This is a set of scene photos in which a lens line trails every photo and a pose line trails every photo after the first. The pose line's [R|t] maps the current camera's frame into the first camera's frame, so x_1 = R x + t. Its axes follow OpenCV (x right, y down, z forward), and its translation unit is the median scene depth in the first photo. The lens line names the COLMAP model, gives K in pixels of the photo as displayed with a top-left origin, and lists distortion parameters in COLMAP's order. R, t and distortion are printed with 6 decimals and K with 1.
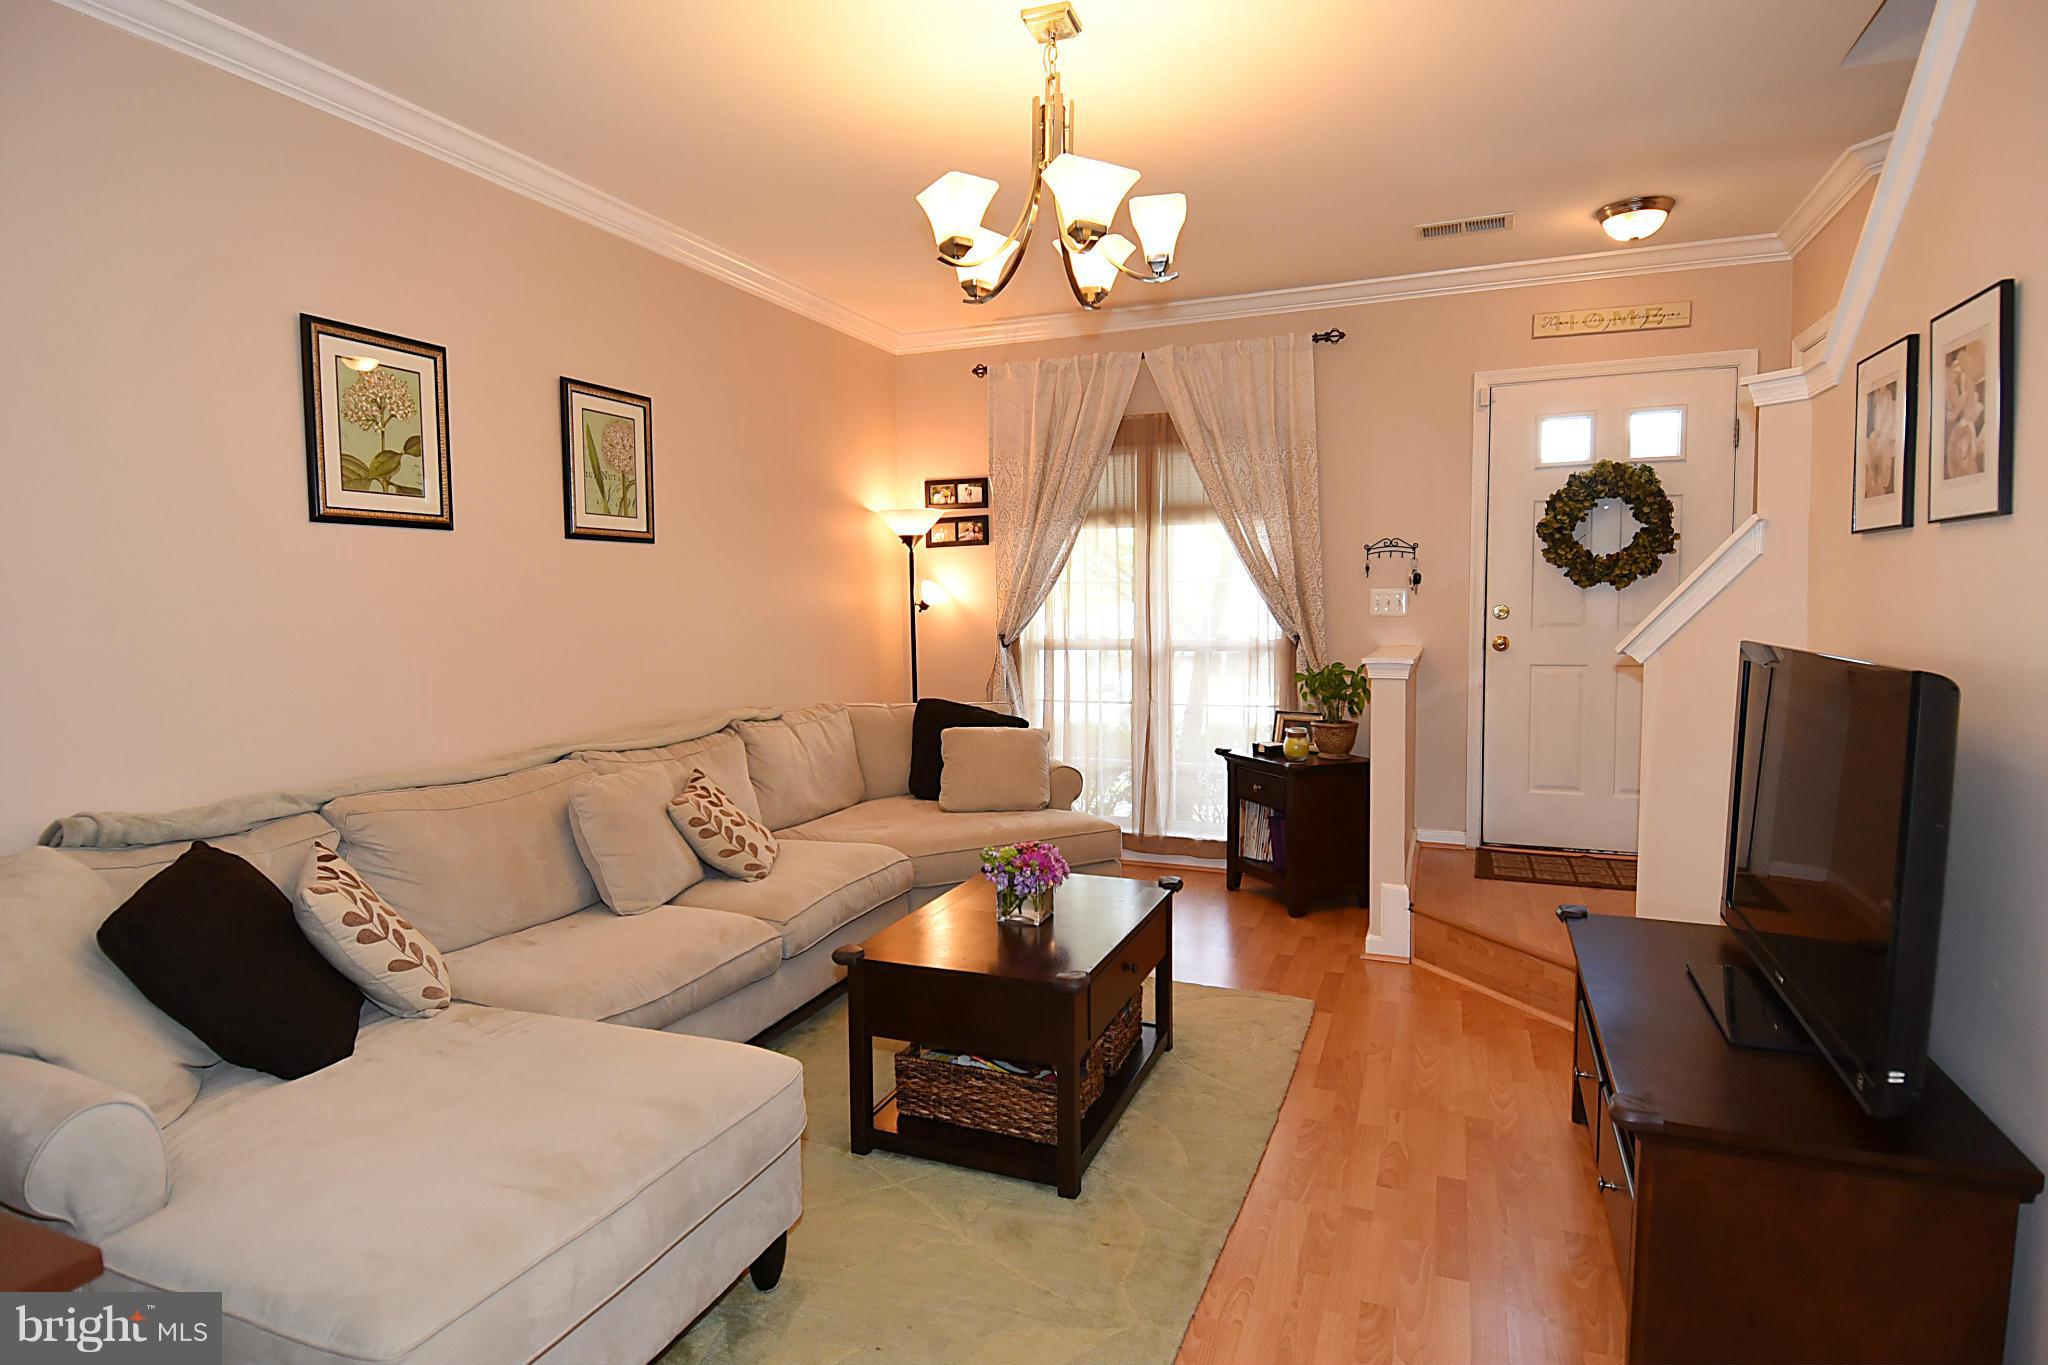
lens RADIAL K [[1053.0, 0, 1035.6], [0, 1053.0, 655.9], [0, 0, 1]] dist [-0.000898, -0.000278]
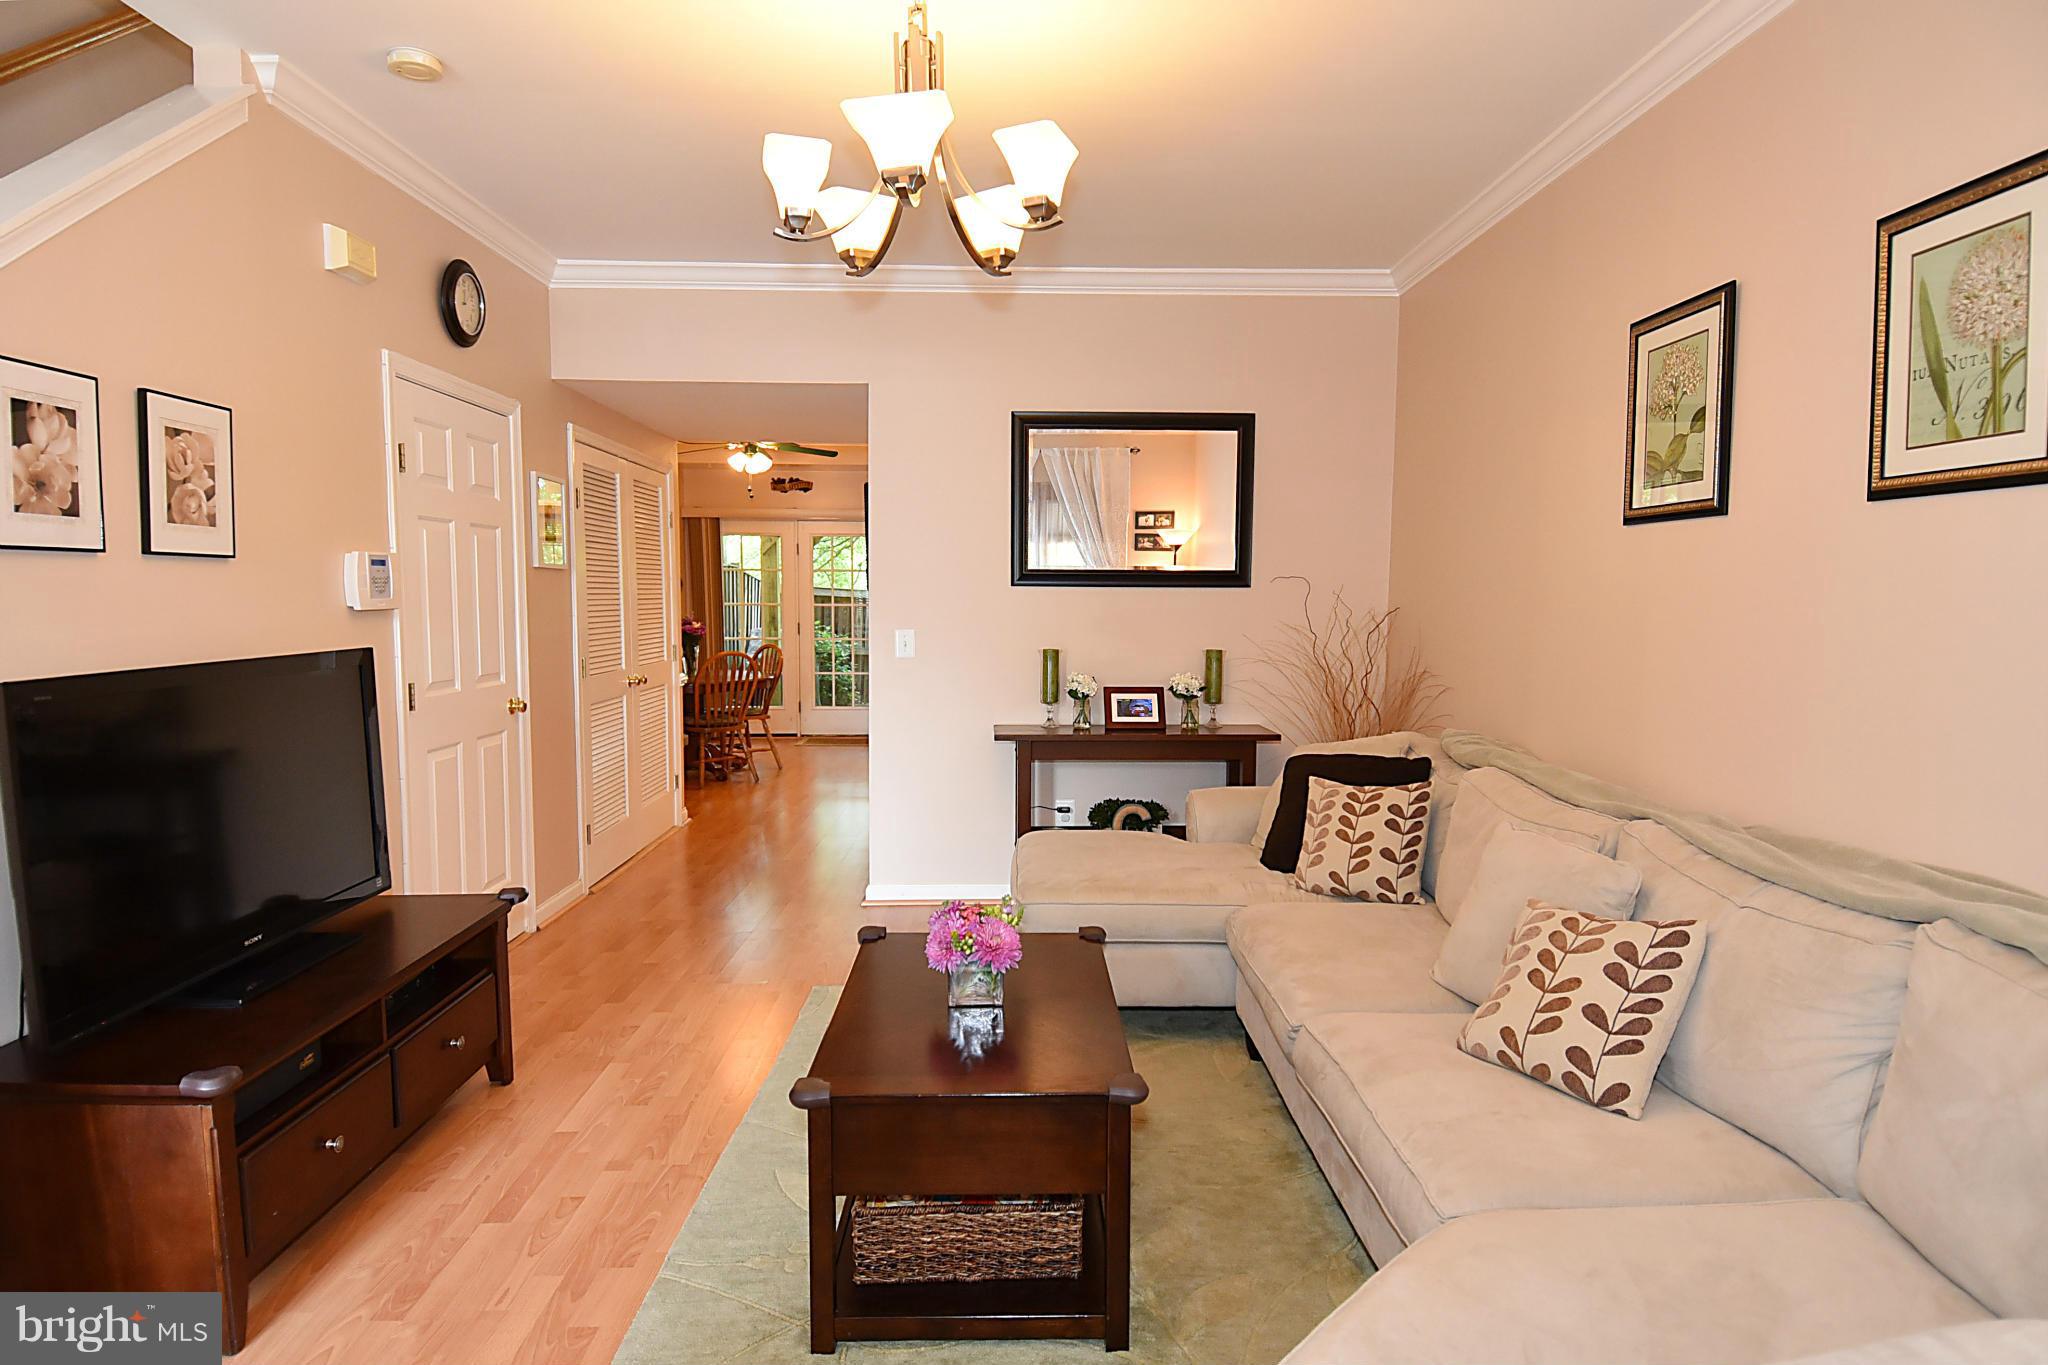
lens RADIAL K [[1053.0, 0, 1035.6], [0, 1053.0, 655.9], [0, 0, 1]] dist [-0.000898, -0.000278]
pose [[-0.913334, 0.034879, -0.405714, 0.252925], [-0.014709, 0.992849, 0.118468, -0.104957], [0.406944, 0.114169, -0.906290, 1.595798]]
